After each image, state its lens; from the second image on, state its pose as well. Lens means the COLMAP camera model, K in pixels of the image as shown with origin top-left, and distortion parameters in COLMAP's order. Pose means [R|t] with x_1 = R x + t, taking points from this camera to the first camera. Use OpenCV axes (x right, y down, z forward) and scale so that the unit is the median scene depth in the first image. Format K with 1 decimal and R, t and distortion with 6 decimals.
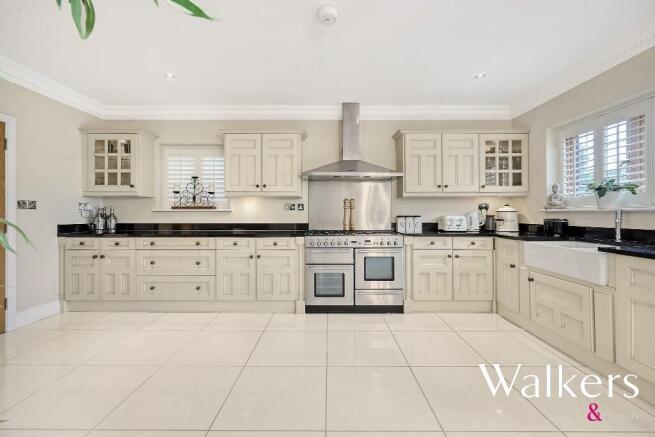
lens RADIAL K [[264.7, 0, 328.8], [0, 264.7, 214.8], [0, 0, 1]] dist [0.002807, 0.000186]
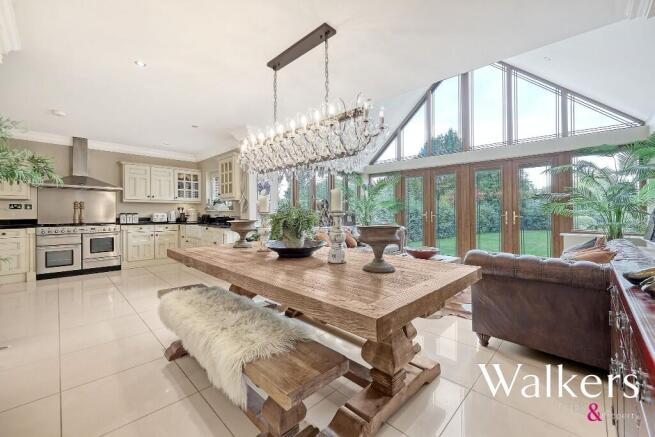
lens RADIAL K [[264.7, 0, 328.5], [0, 264.7, 212.3], [0, 0, 1]] dist [0.002807, 0.000186]
pose [[0.697861, 0.000617, 0.716233, -0.011829], [-0.001467, 0.999999, 0.000568, -0.005842], [-0.716232, -0.001447, 0.697861, -1.082829]]
